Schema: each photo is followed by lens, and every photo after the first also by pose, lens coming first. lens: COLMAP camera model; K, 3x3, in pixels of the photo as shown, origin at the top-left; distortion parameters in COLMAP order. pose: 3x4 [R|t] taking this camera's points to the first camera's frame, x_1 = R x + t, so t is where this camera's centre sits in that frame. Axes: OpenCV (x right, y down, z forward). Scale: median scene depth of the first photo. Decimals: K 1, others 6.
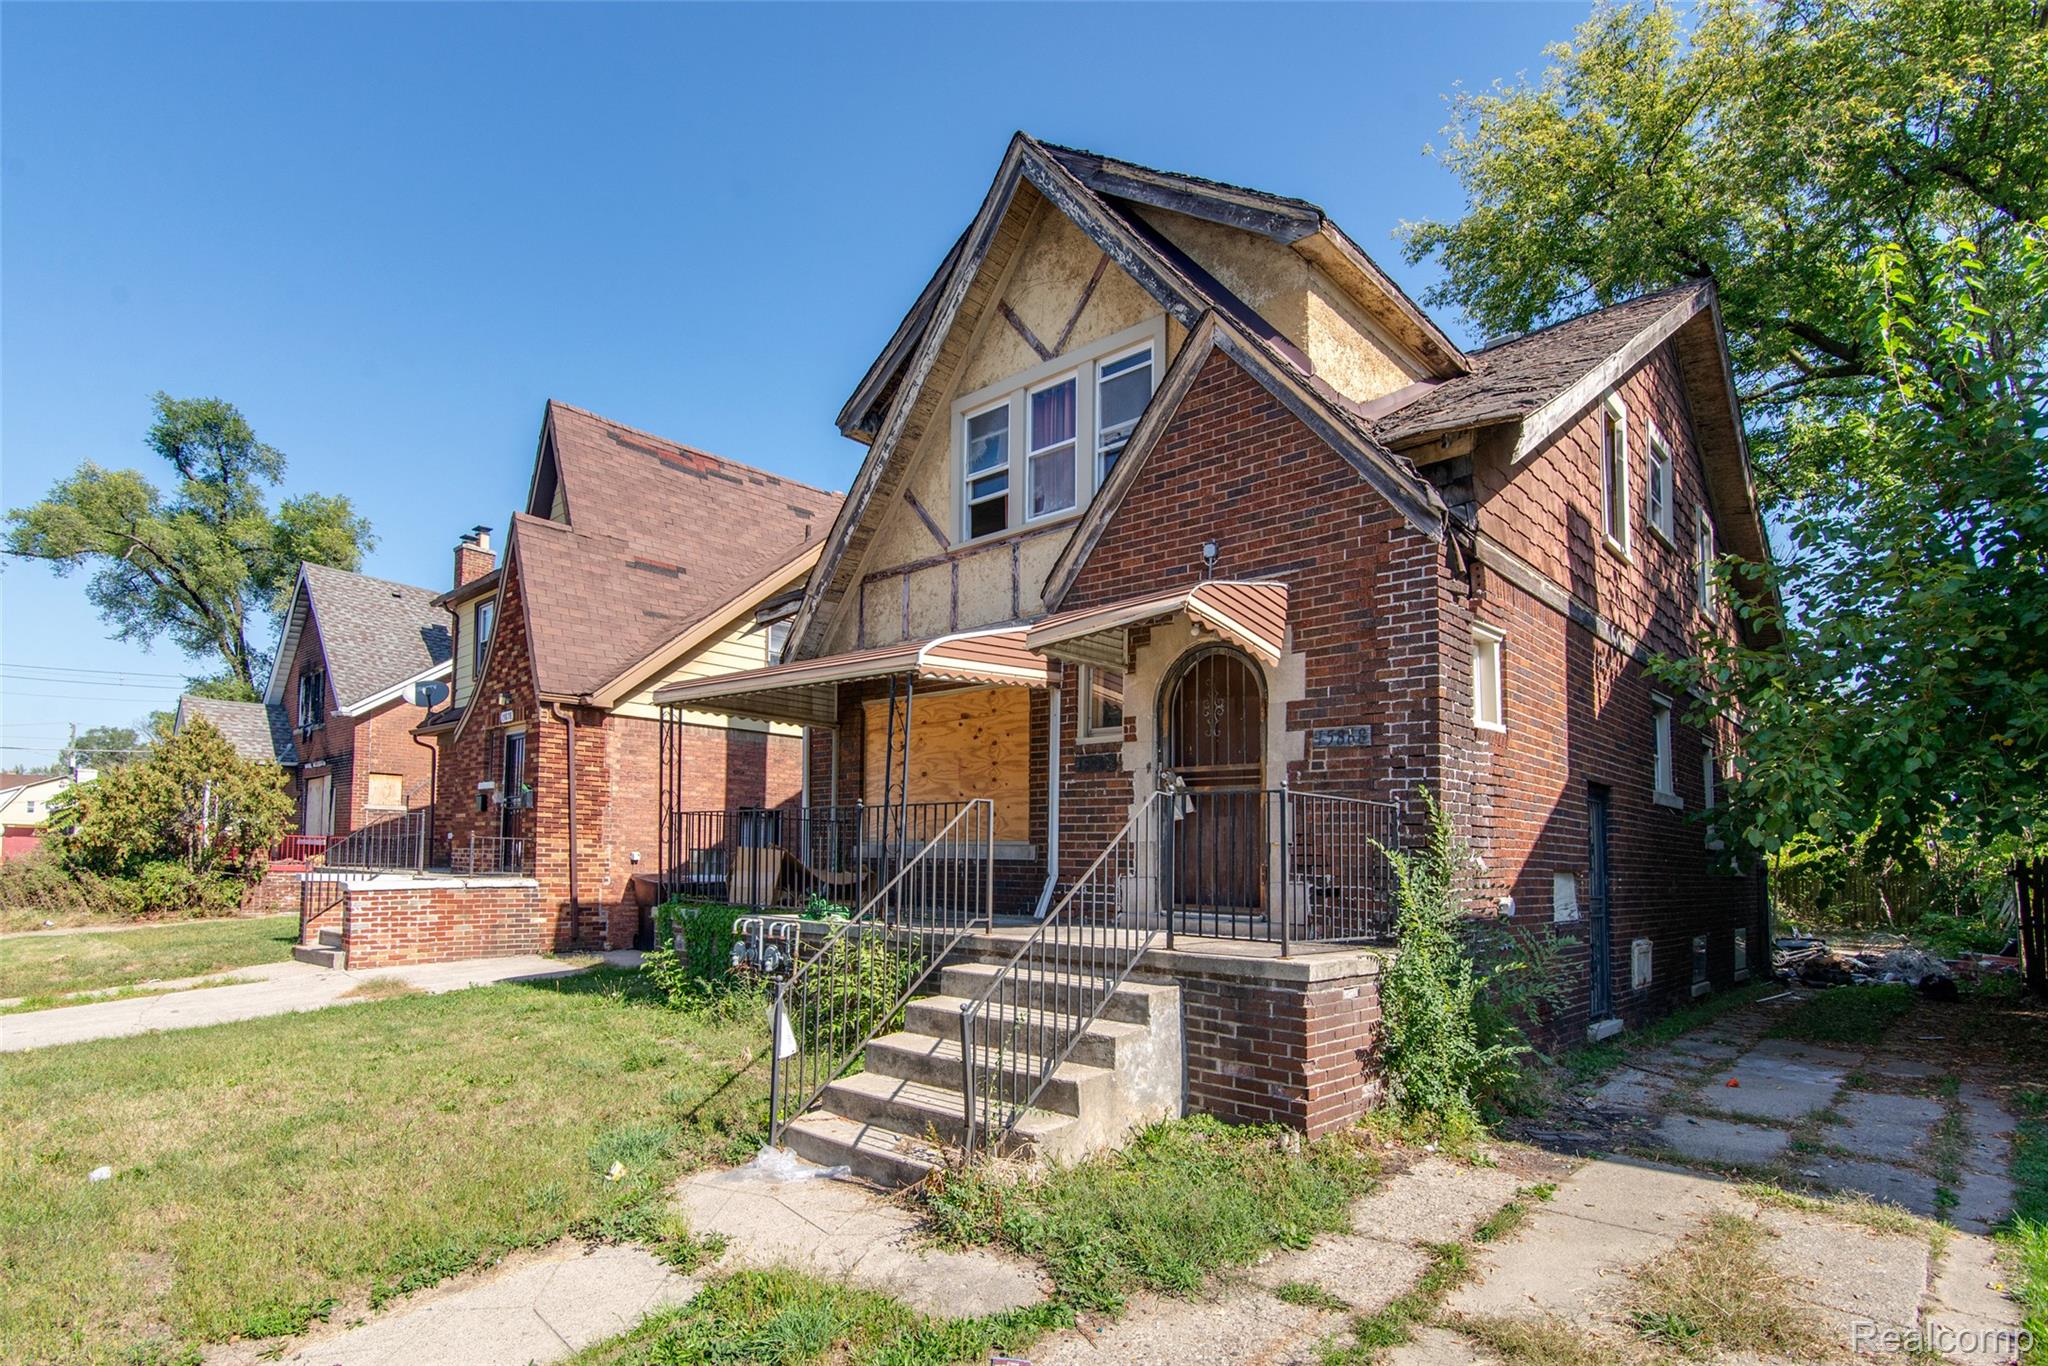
lens RADIAL K [[1028.2, 0, 1022.6], [0, 1028.2, 716.1], [0, 0, 1]] dist [-0.000093, -0.000284]
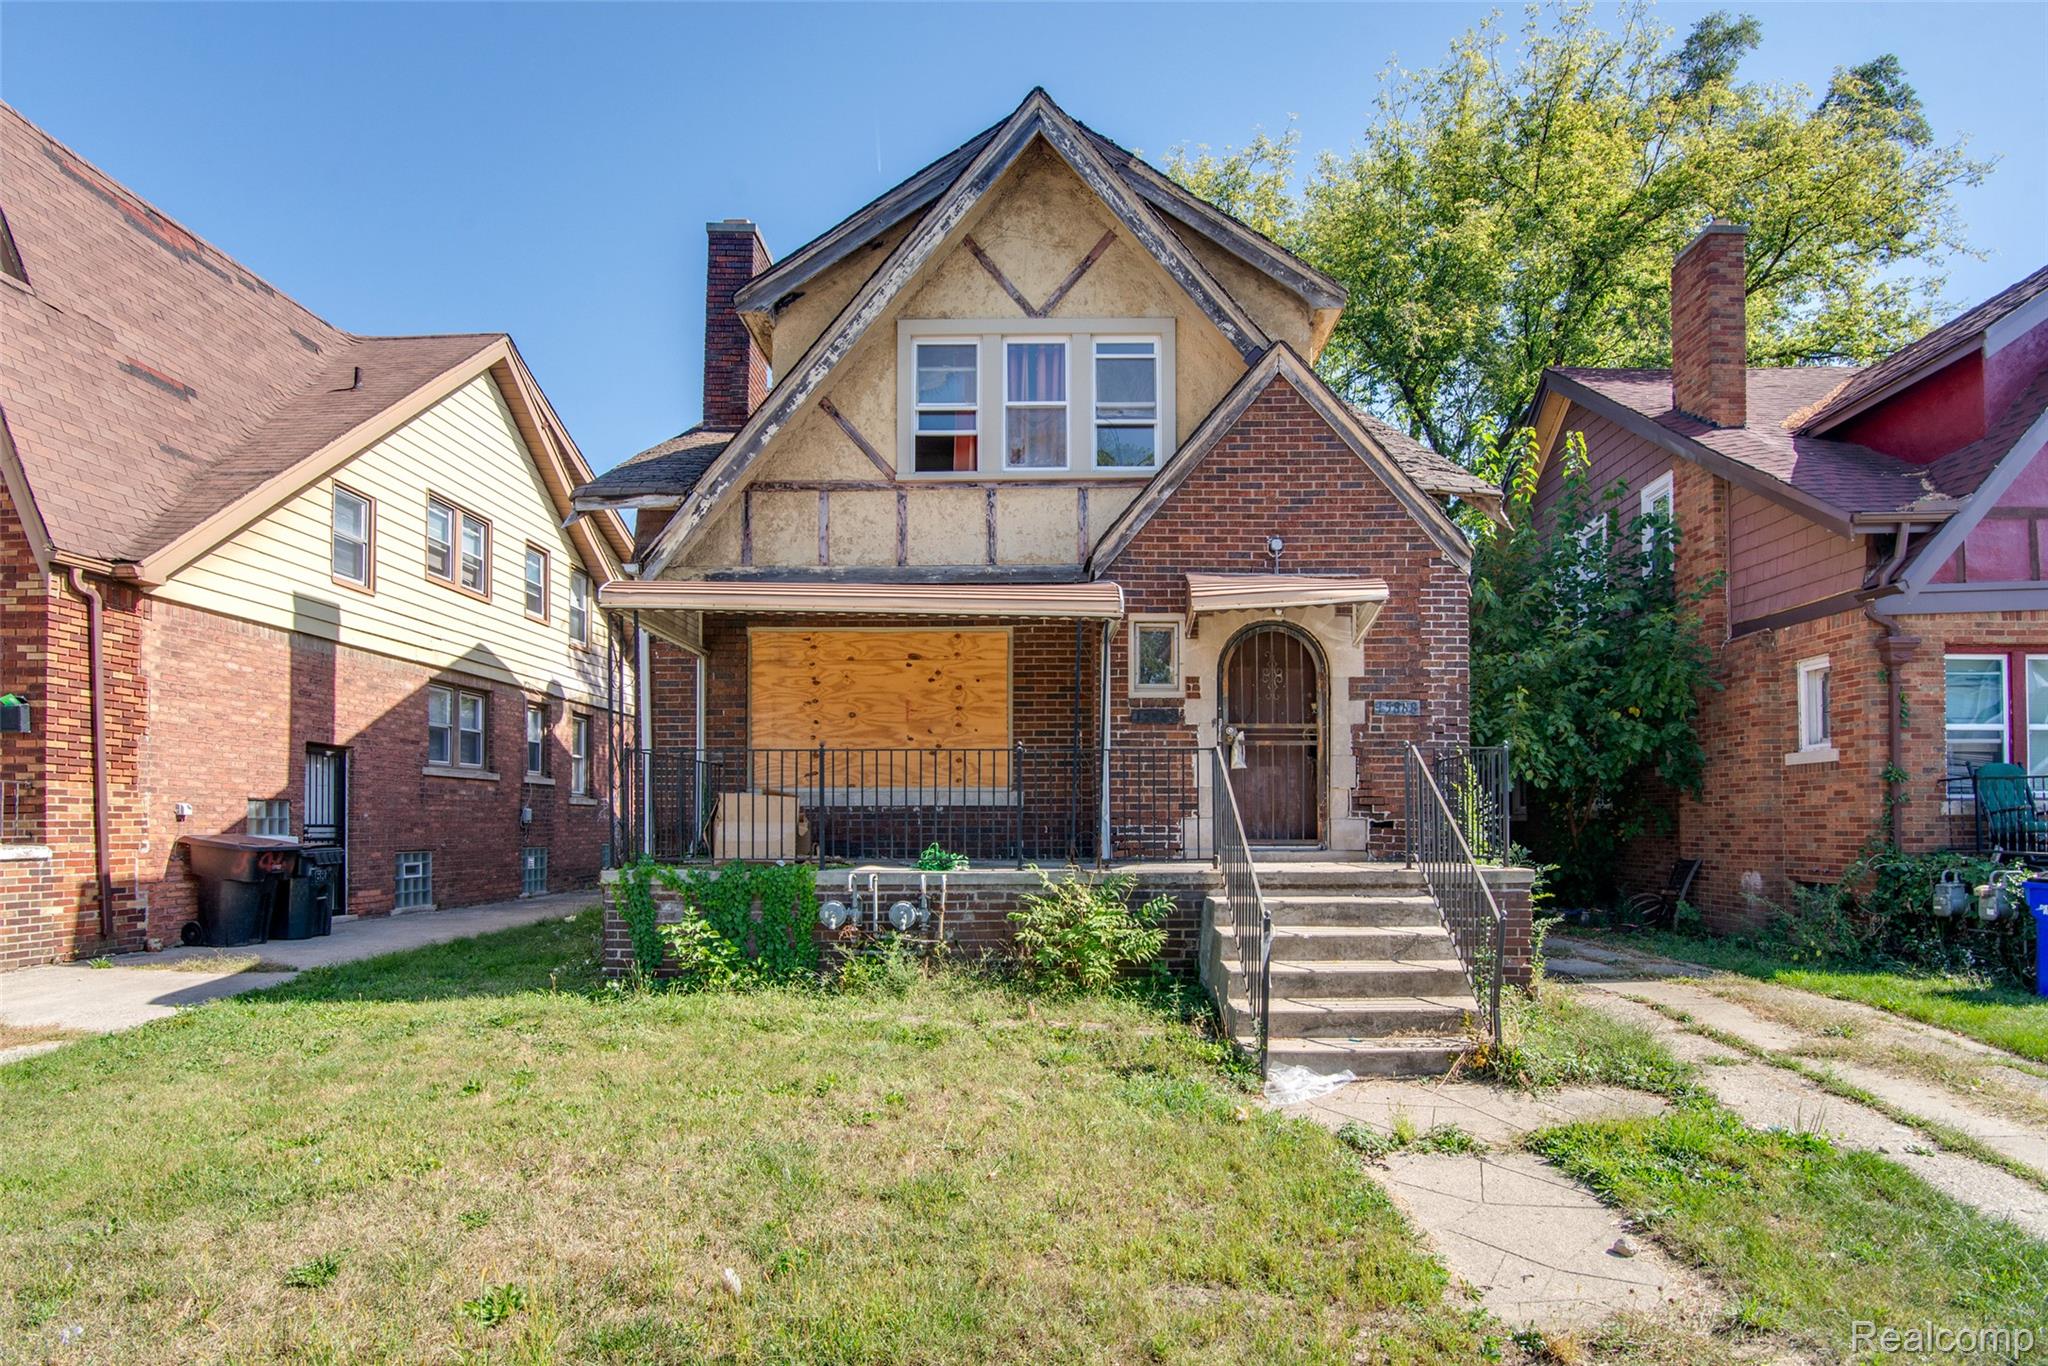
lens RADIAL K [[1043.2, 0, 1032.0], [0, 1043.2, 698.1], [0, 0, 1]] dist [-0.031159, 0.000240]
pose [[0.747269, 0.058622, 0.661931, -0.738989], [-0.078427, 0.996920, 0.000249, 0.035422], [-0.659877, -0.052099, 0.749565, 0.243150]]
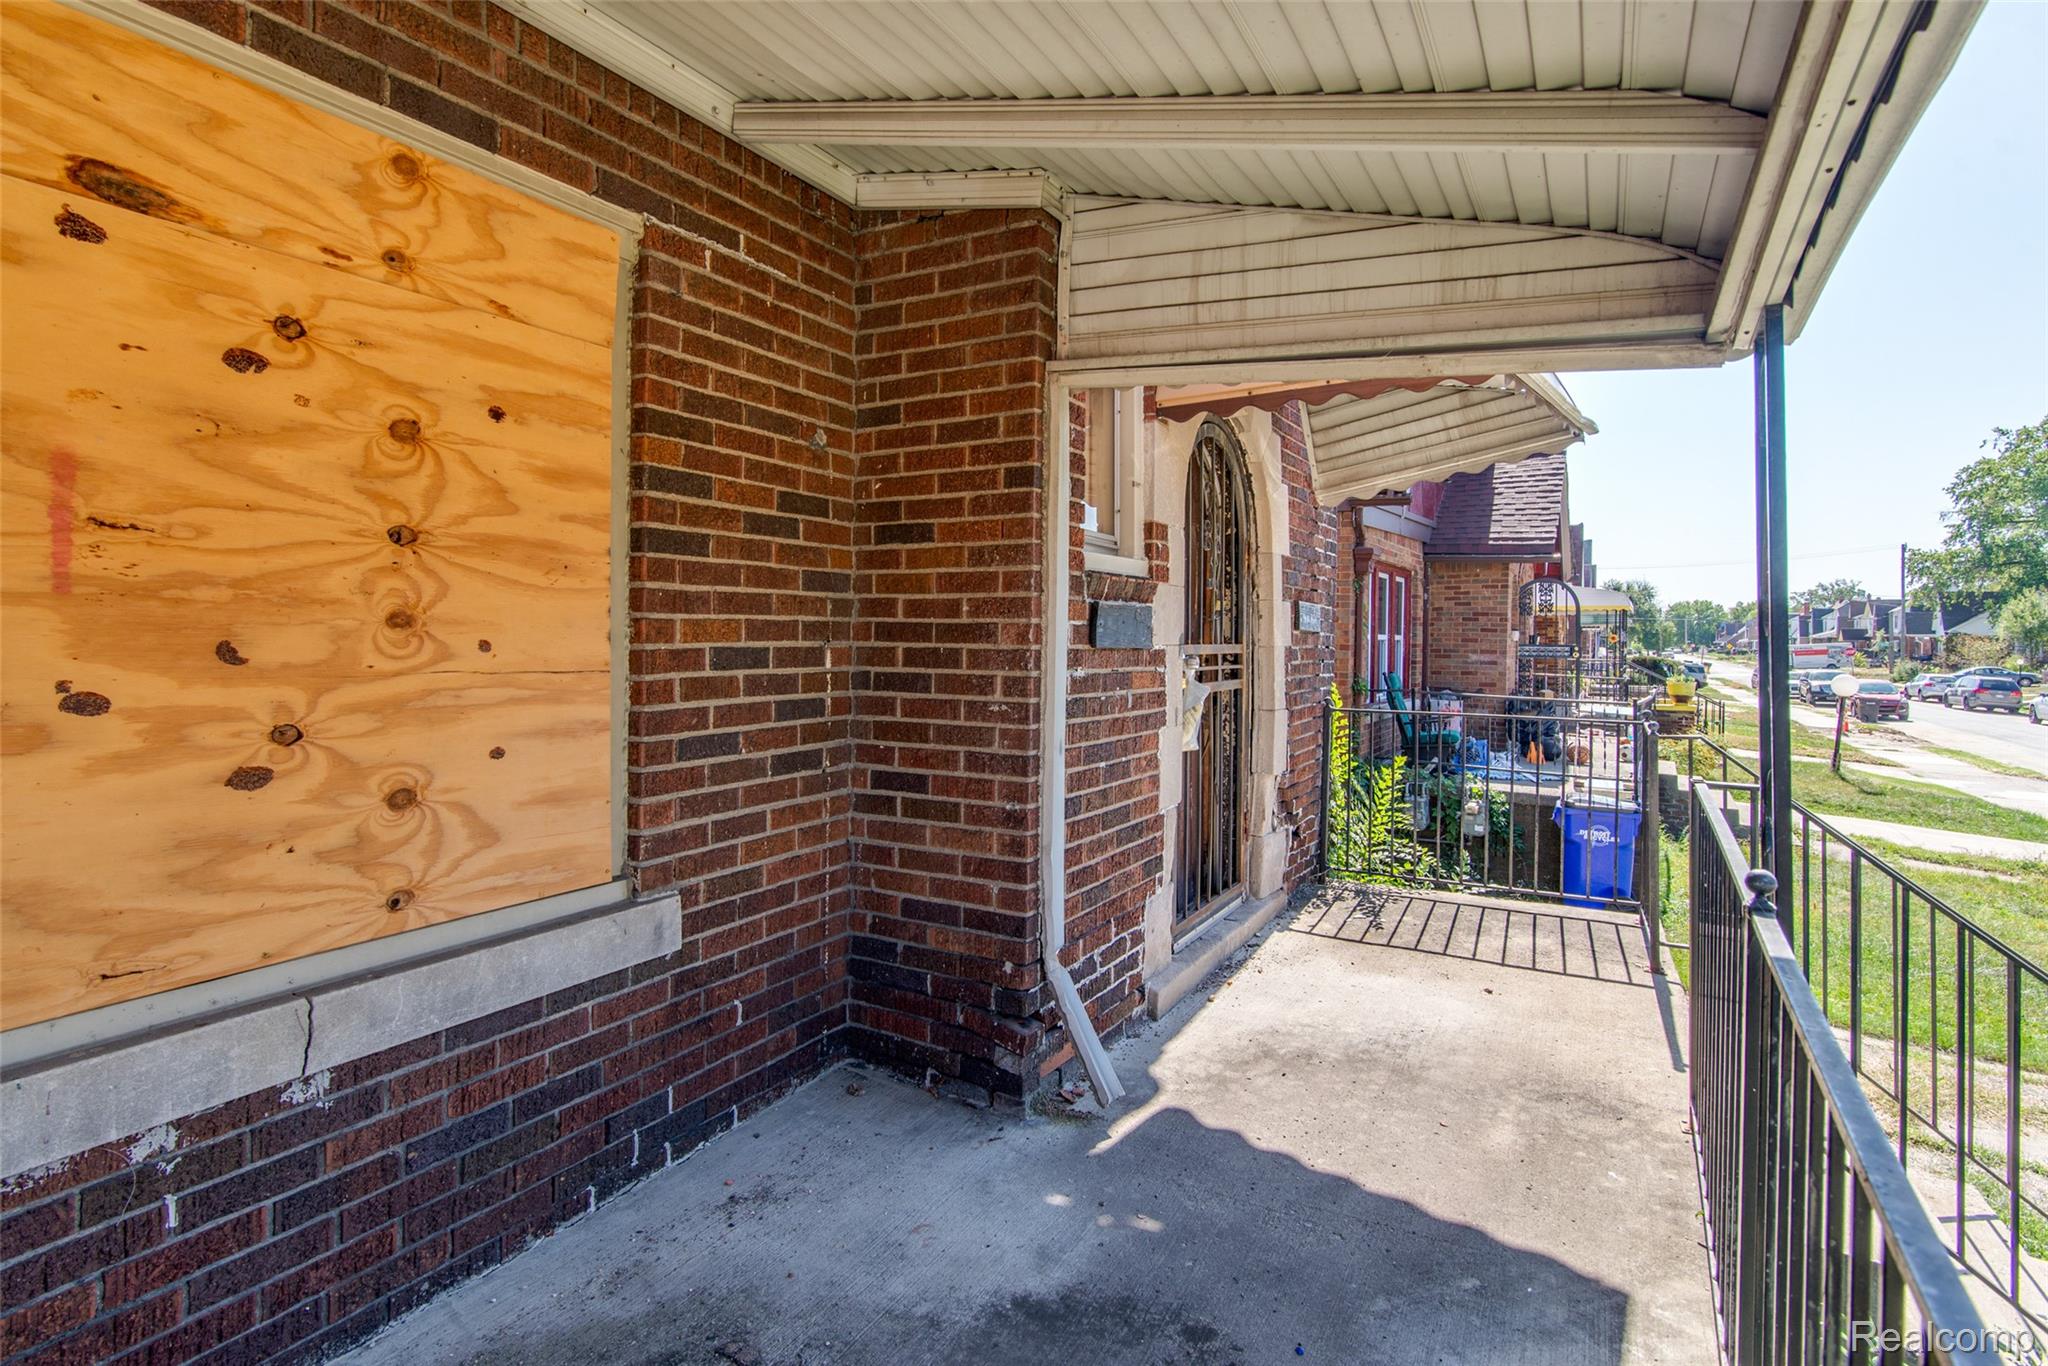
lens RADIAL K [[1057.3, 0, 1066.4], [0, 1057.3, 634.9], [0, 0, 1]] dist [0.001339, 0.000118]
pose [[-0.262537, -0.020277, 0.964709, -0.296618], [-0.146479, 0.989030, -0.019075, 0.057876], [-0.953739, -0.146318, -0.262627, 1.083073]]
